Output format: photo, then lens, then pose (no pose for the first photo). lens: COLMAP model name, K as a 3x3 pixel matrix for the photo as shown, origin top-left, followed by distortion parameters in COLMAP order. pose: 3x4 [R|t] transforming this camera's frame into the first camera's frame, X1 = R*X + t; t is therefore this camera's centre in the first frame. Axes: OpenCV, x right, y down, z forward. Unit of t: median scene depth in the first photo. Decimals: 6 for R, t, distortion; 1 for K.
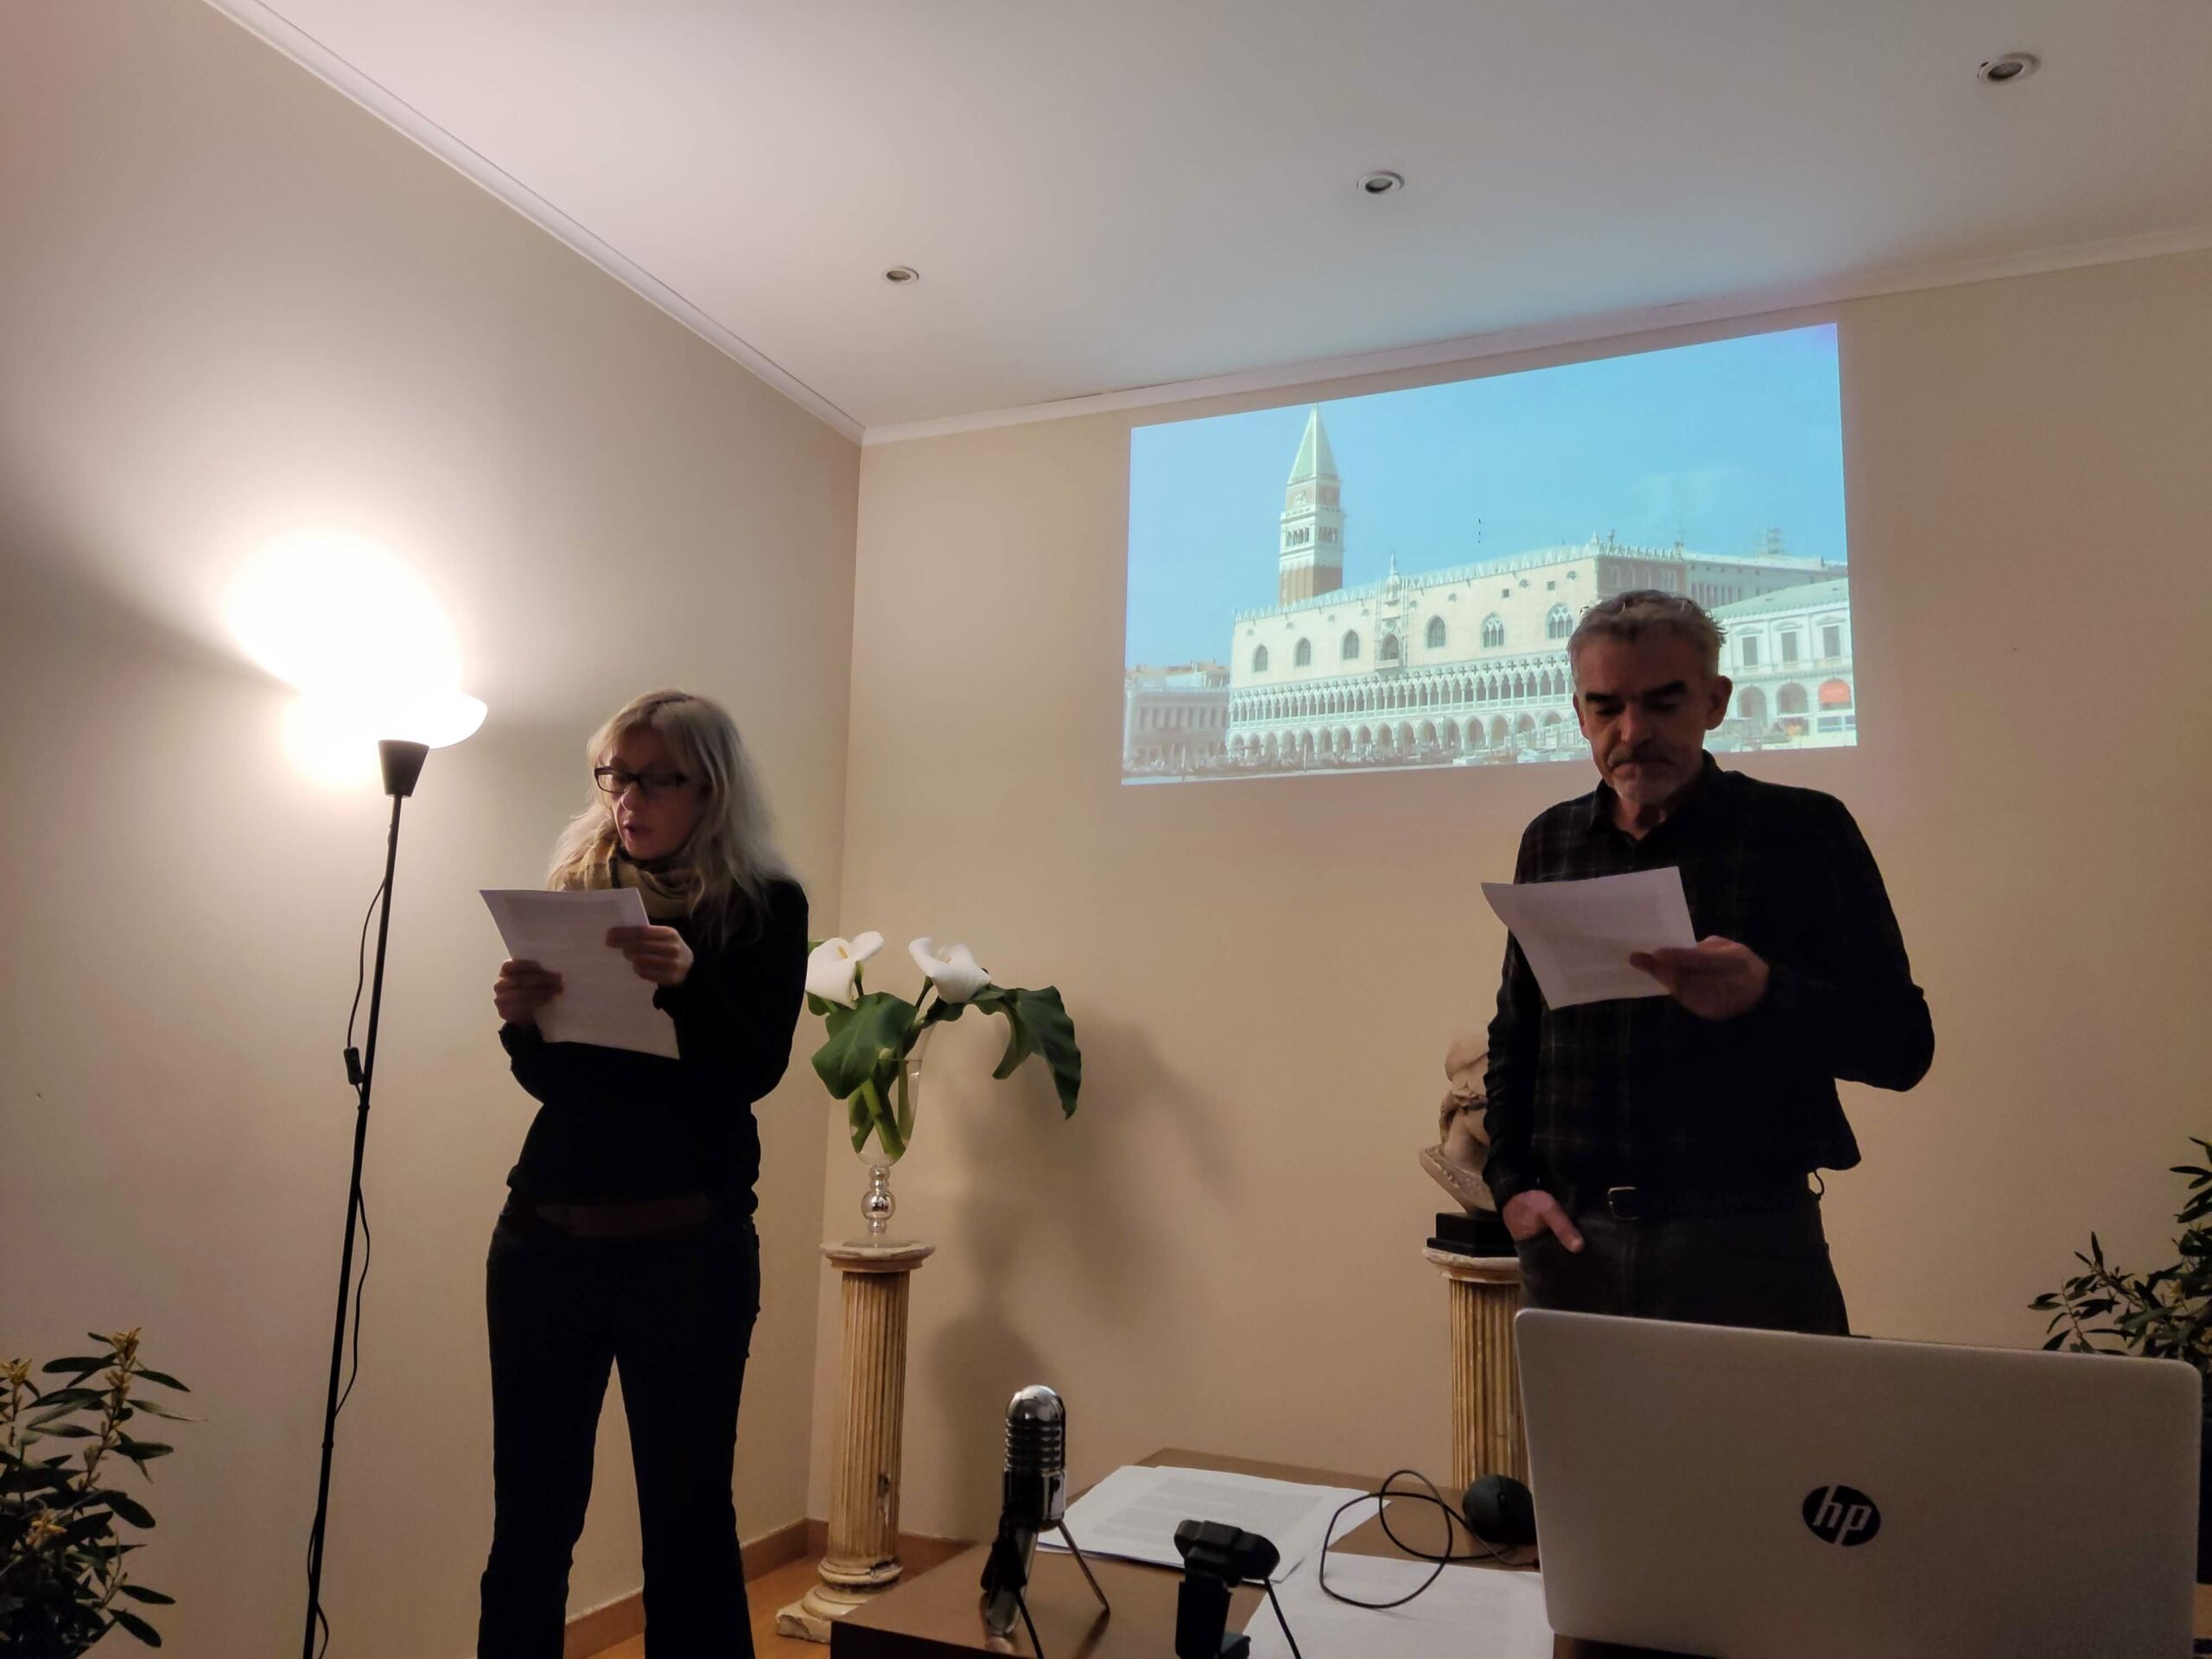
lens RADIAL K [[1613.6, 0, 1106.0], [0, 1613.6, 819.5], [0, 0, 1]] dist [0.099326, -0.140071]
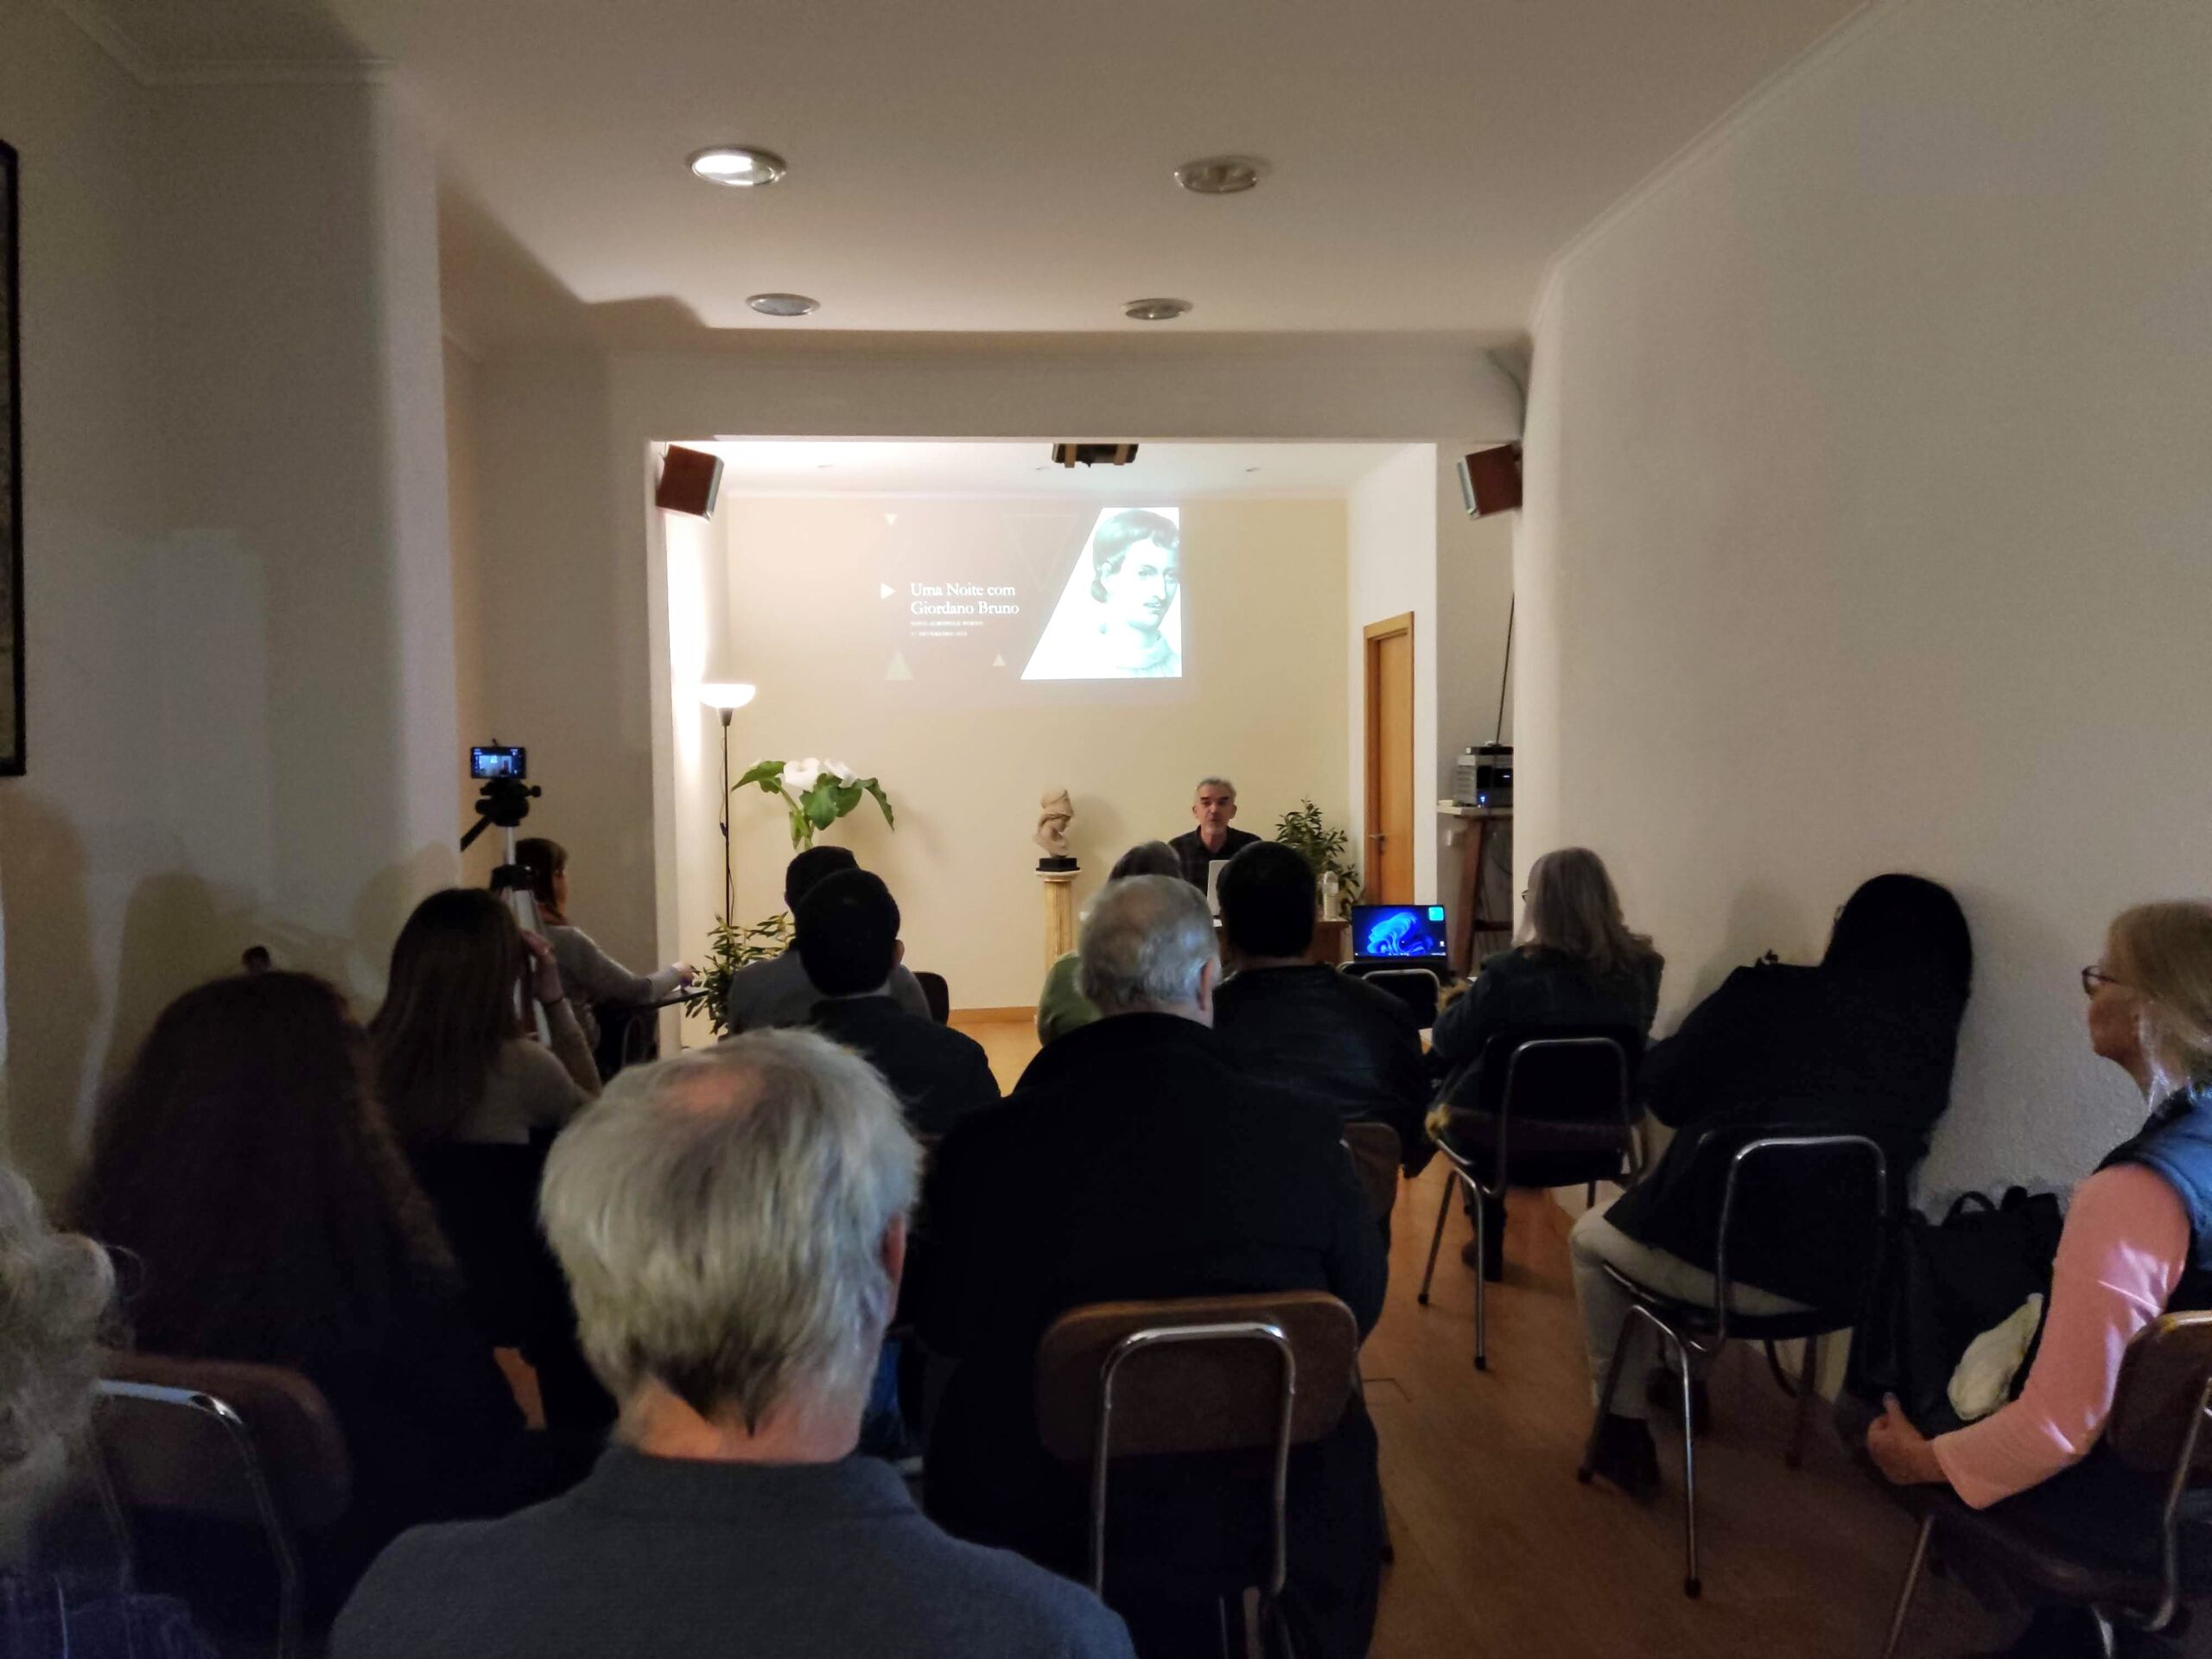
lens RADIAL K [[1613.6, 0, 1106.0], [0, 1613.6, 819.5], [0, 0, 1]] dist [0.099326, -0.140071]
pose [[0.870455, -0.058134, 0.488804, -0.940461], [-0.037305, 0.982355, 0.183265, -0.289894], [-0.490833, -0.177759, 0.852927, -1.216401]]
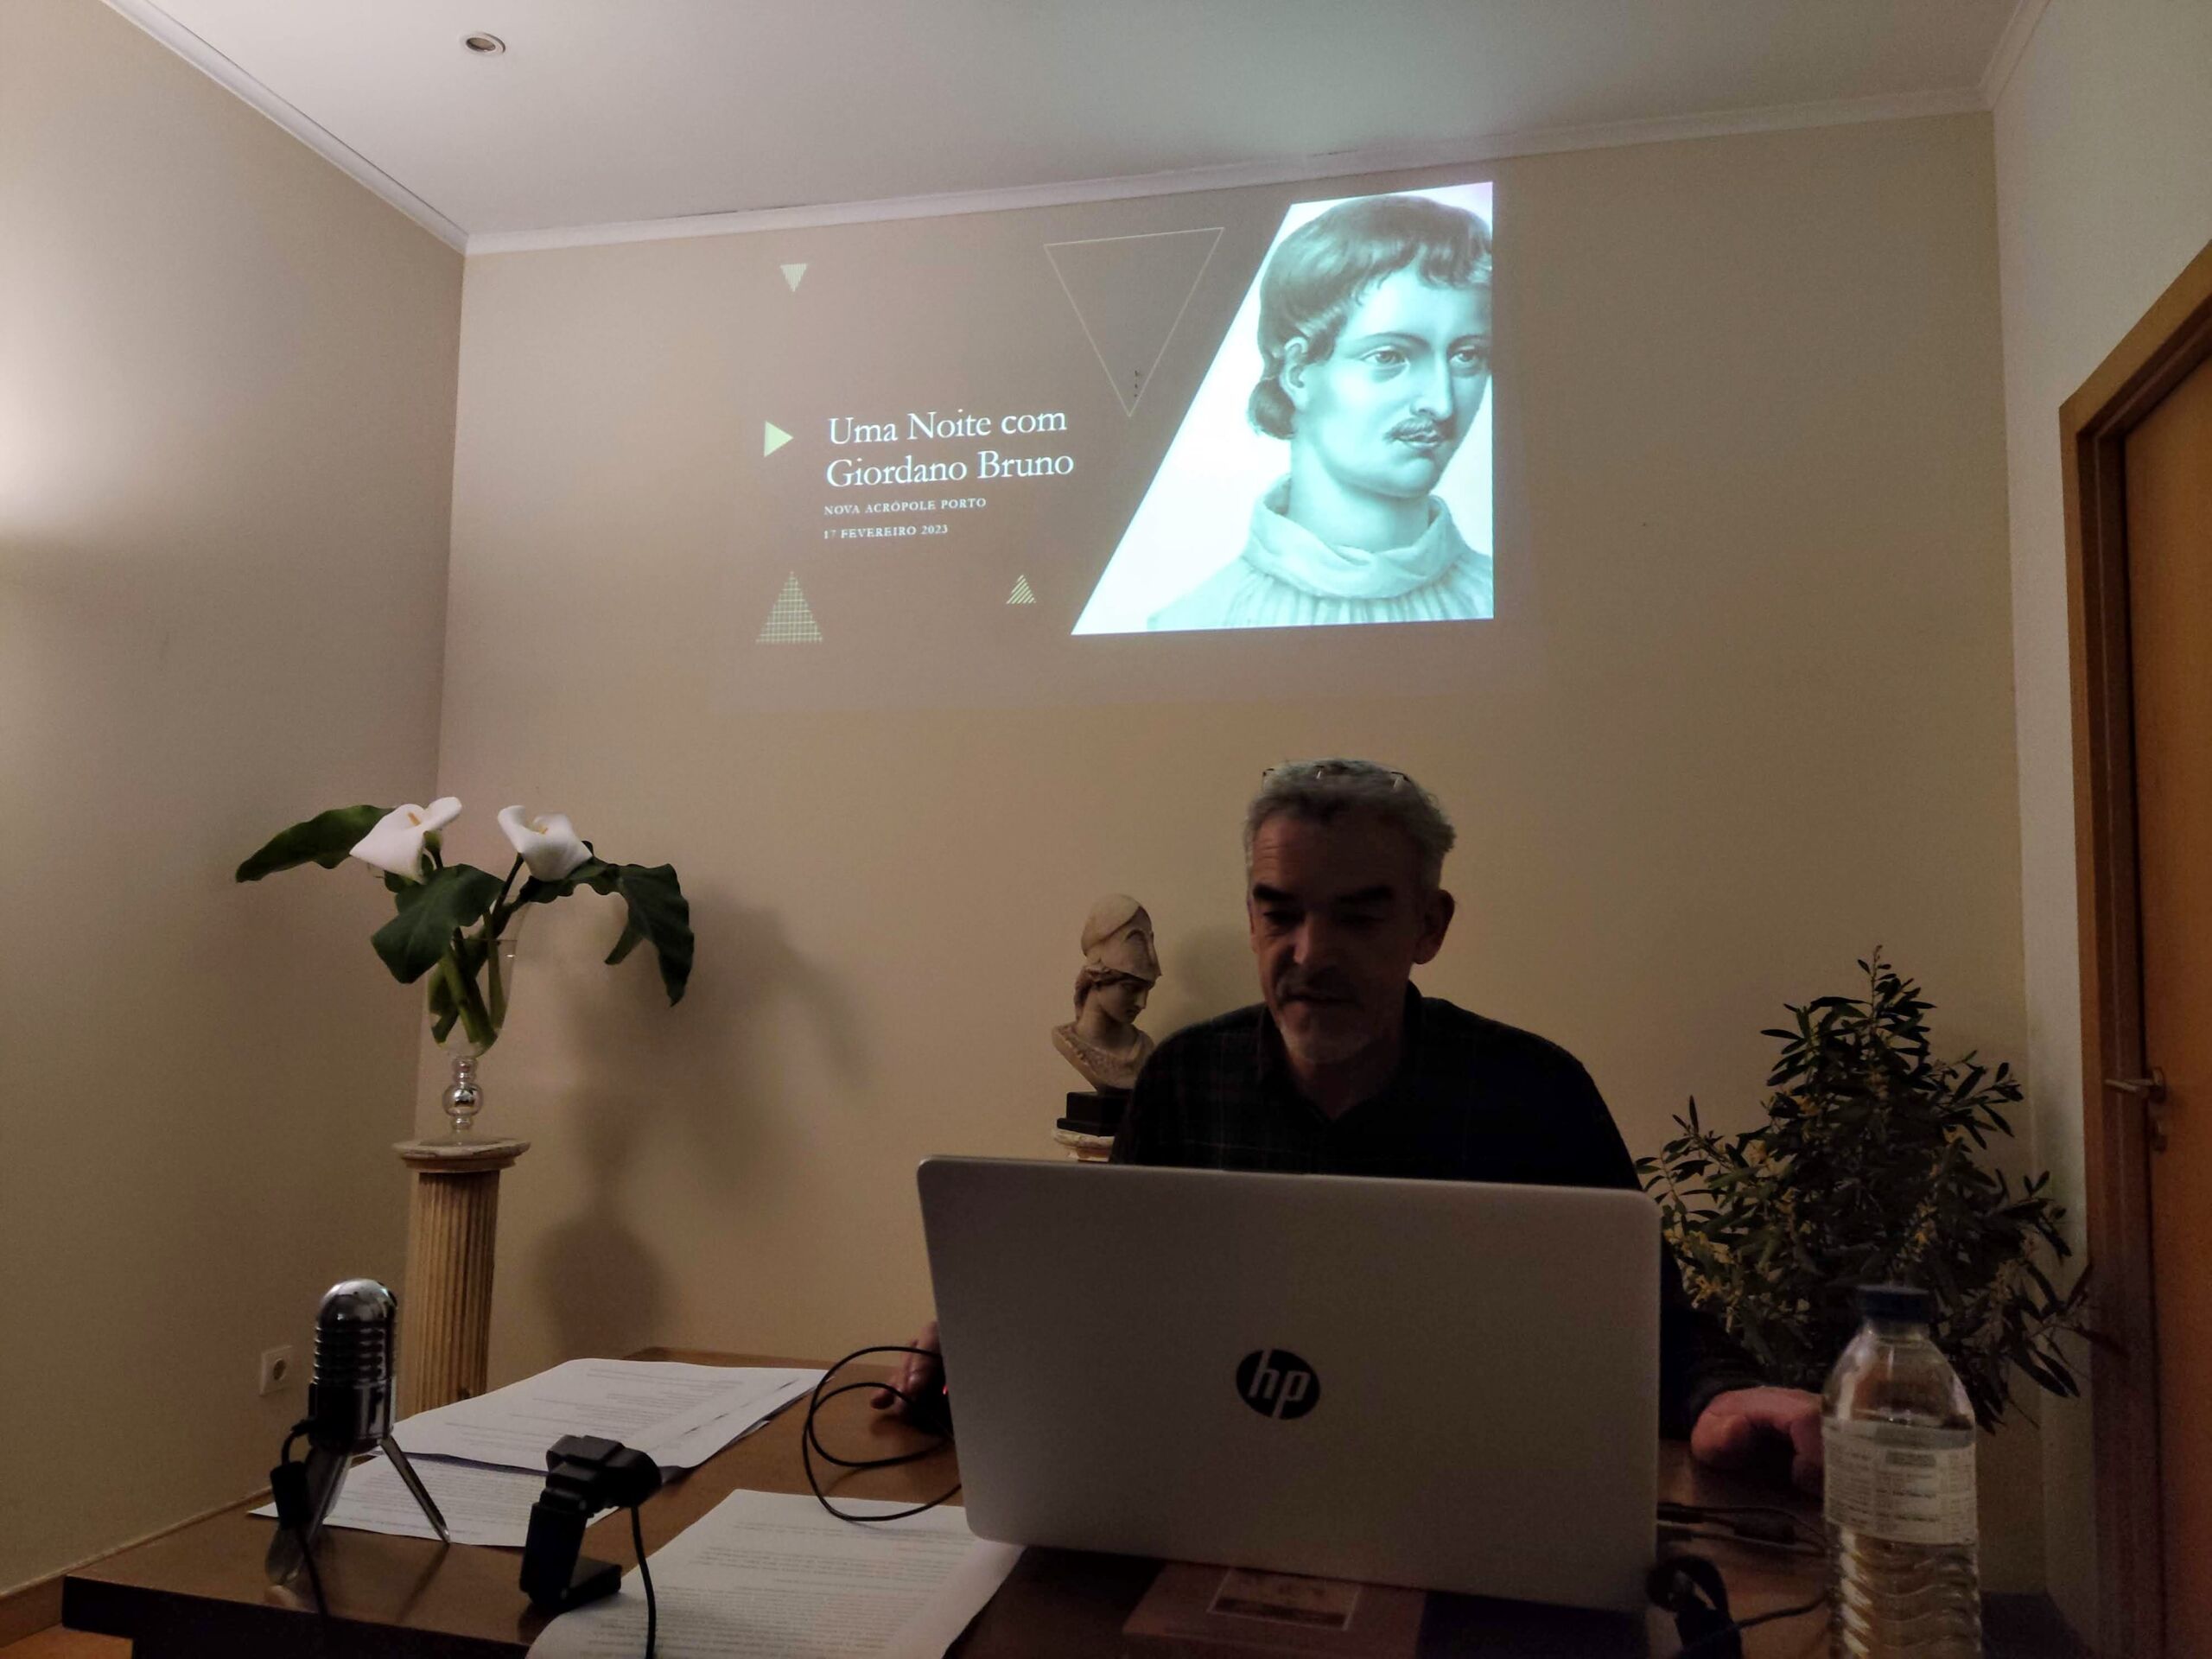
lens RADIAL K [[1613.6, 0, 1106.0], [0, 1613.6, 819.5], [0, 0, 1]] dist [0.099326, -0.140071]
pose [[0.987255, 0.009605, 0.158858, 0.070347], [-0.018588, 0.998304, 0.055162, 0.026700], [-0.158059, -0.057412, 0.985759, 0.060741]]
